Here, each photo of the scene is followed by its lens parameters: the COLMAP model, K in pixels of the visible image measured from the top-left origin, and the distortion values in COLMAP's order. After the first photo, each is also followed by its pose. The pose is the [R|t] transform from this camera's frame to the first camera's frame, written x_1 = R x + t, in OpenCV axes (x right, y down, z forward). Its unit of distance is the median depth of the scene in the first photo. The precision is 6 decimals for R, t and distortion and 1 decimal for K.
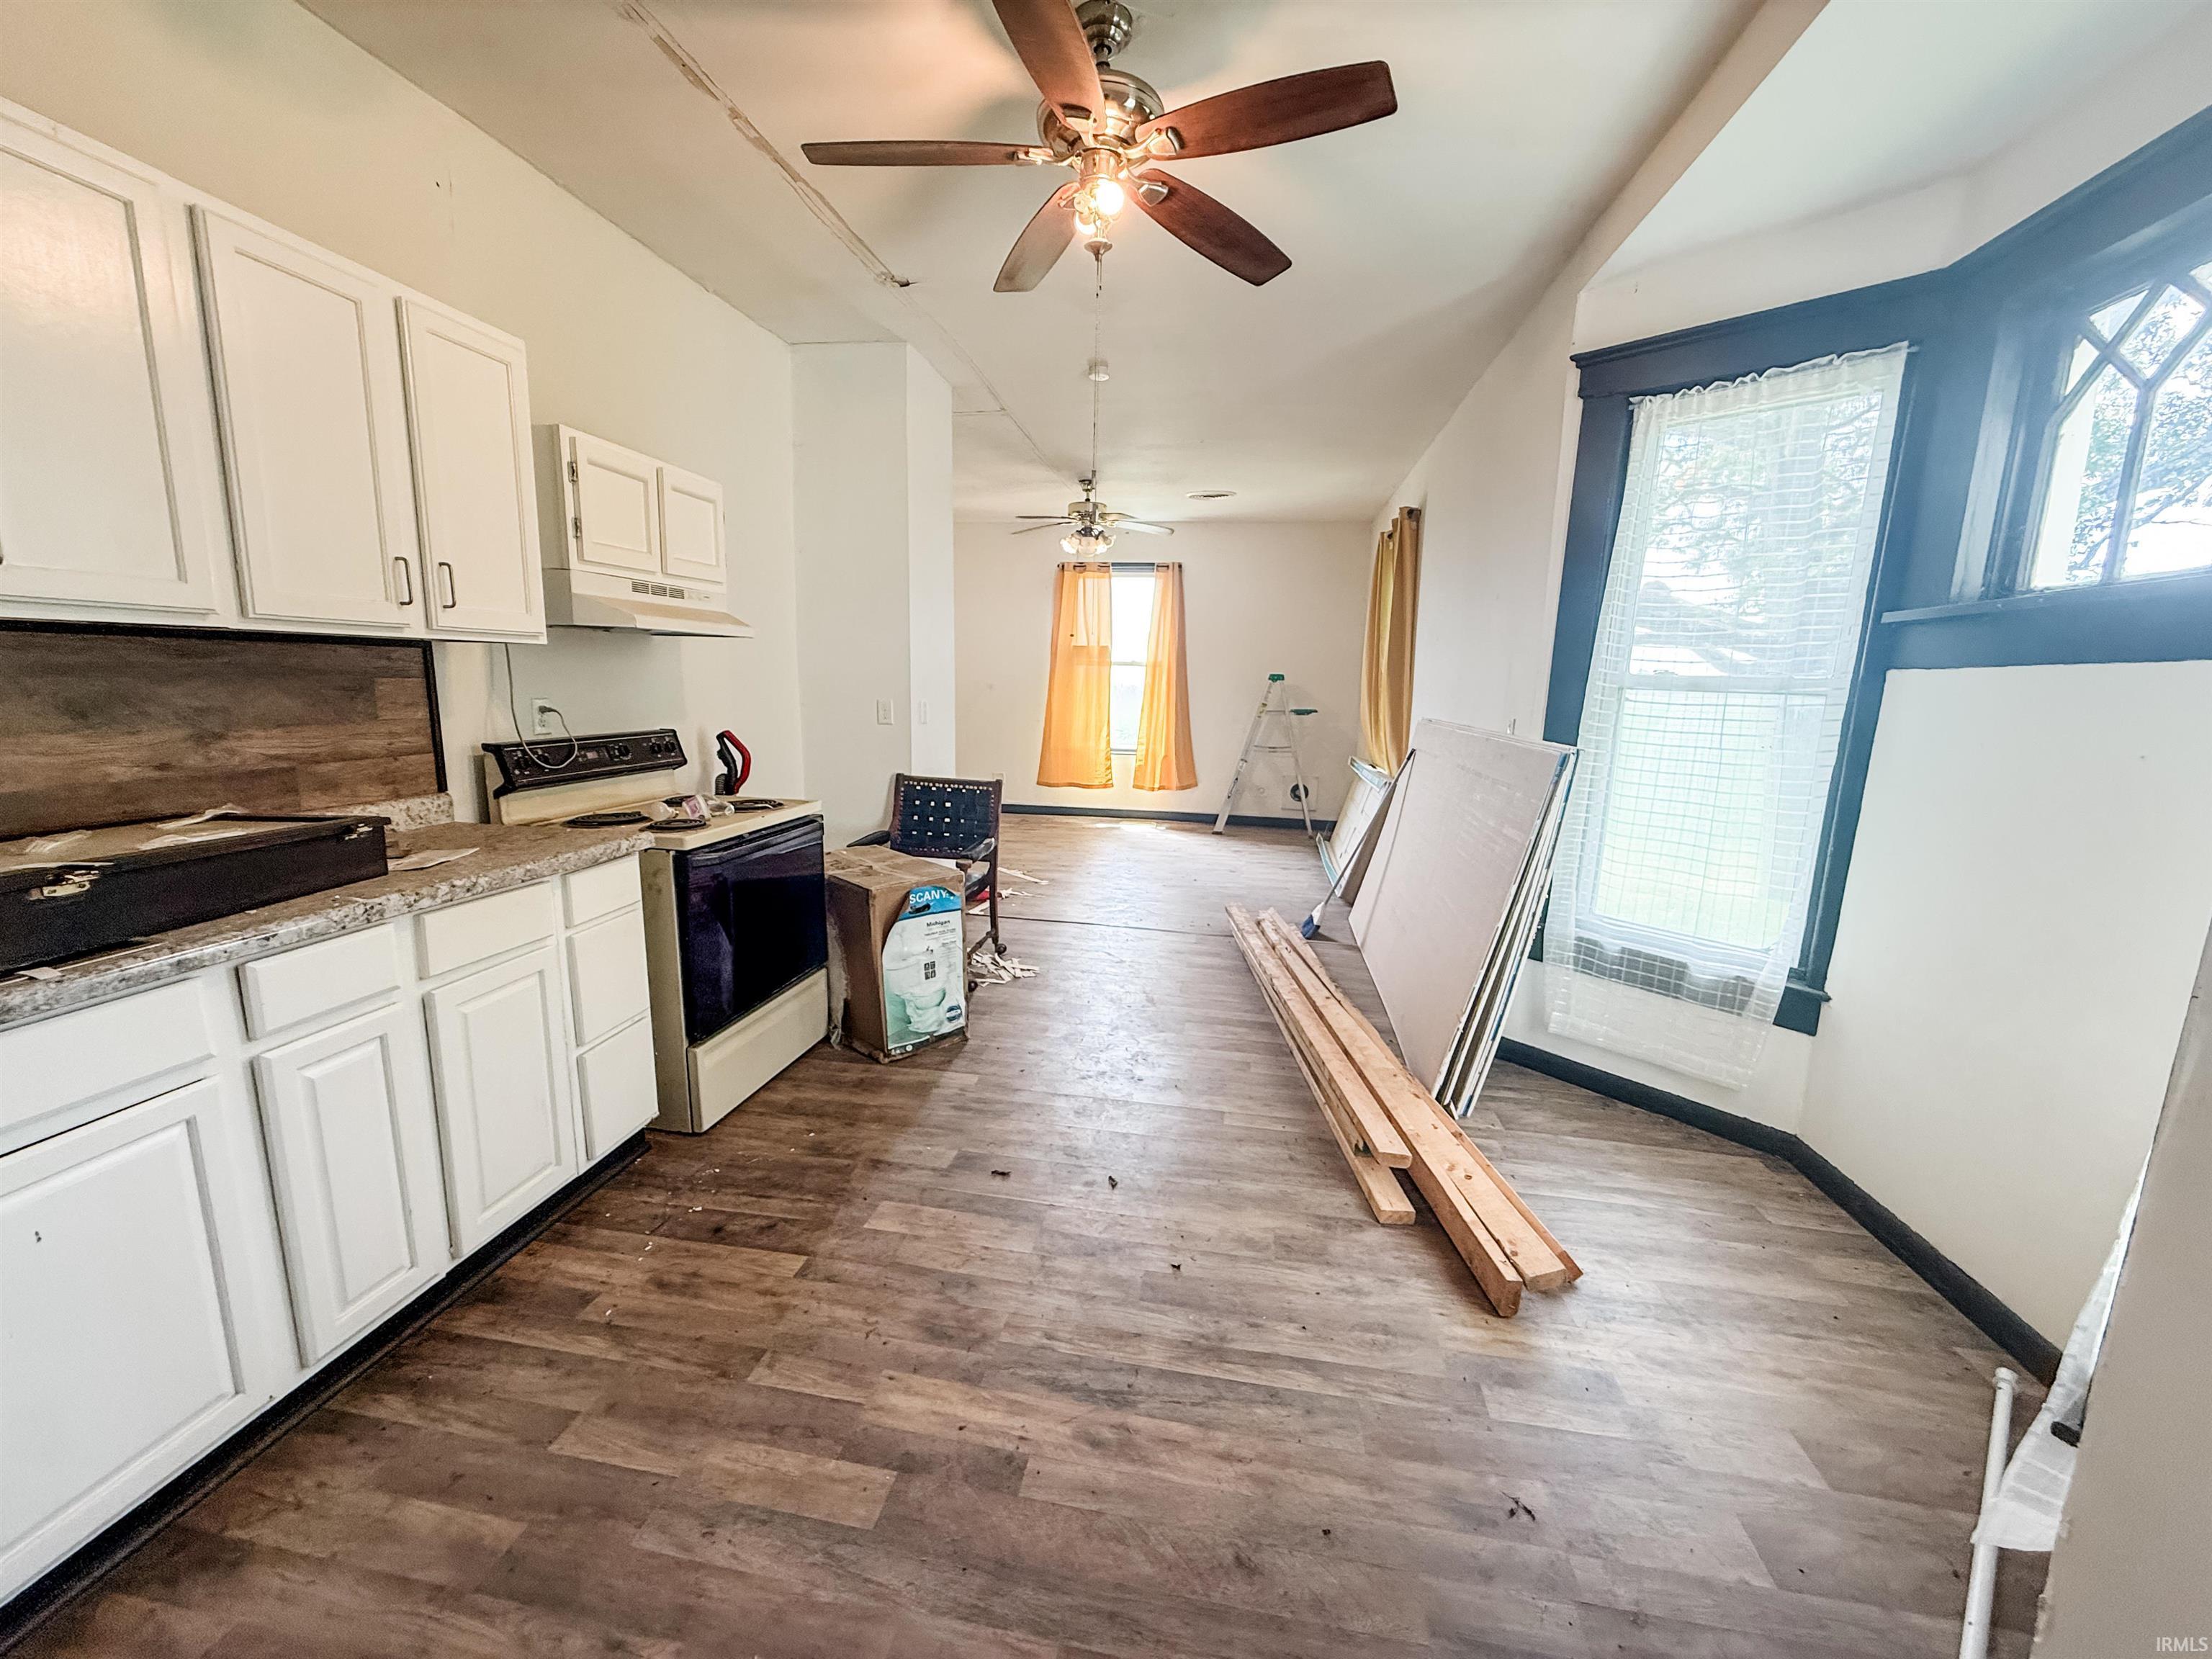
lens RADIAL K [[882.5, 0, 1106.0], [0, 882.5, 829.5], [0, 0, 1]] dist [-0.002433, -0.000007]
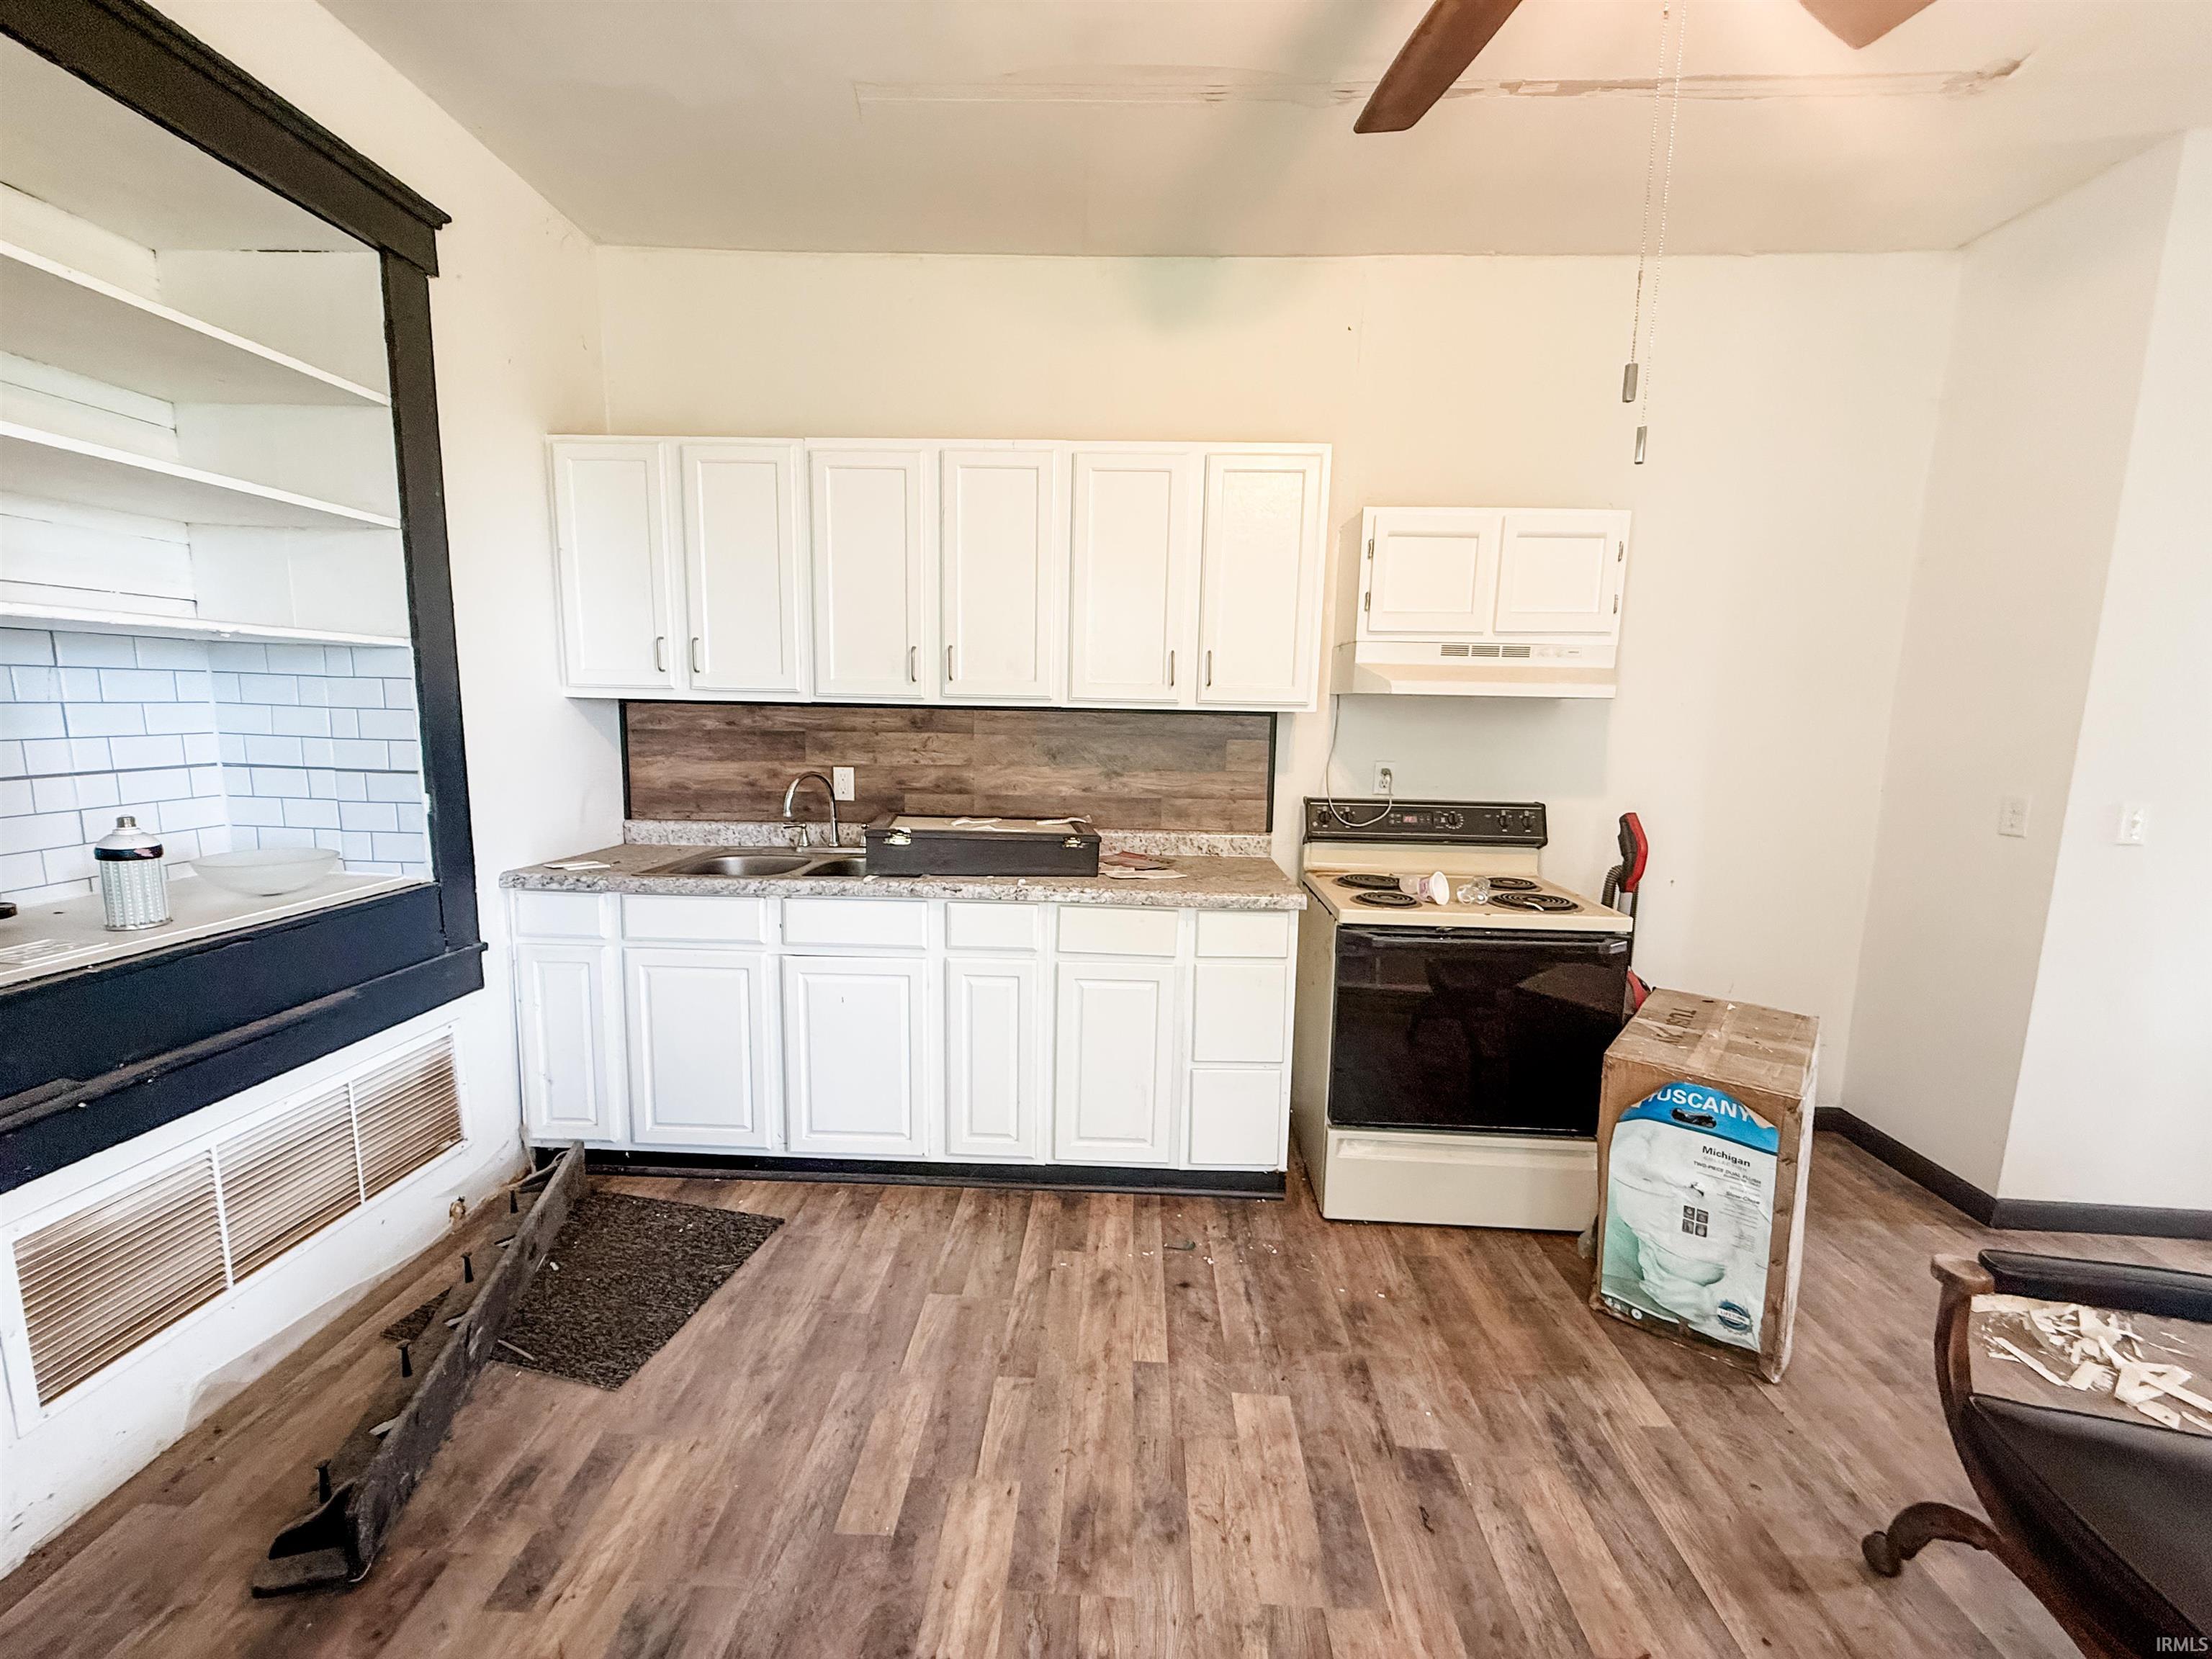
lens RADIAL K [[882.5, 0, 1106.0], [0, 882.5, 829.5], [0, 0, 1]] dist [-0.002433, -0.000007]
pose [[0.124132, 0.118500, -0.985164, 0.481799], [-0.185963, 0.978030, 0.094210, -0.134684], [0.974684, 0.171510, 0.143442, 0.675920]]
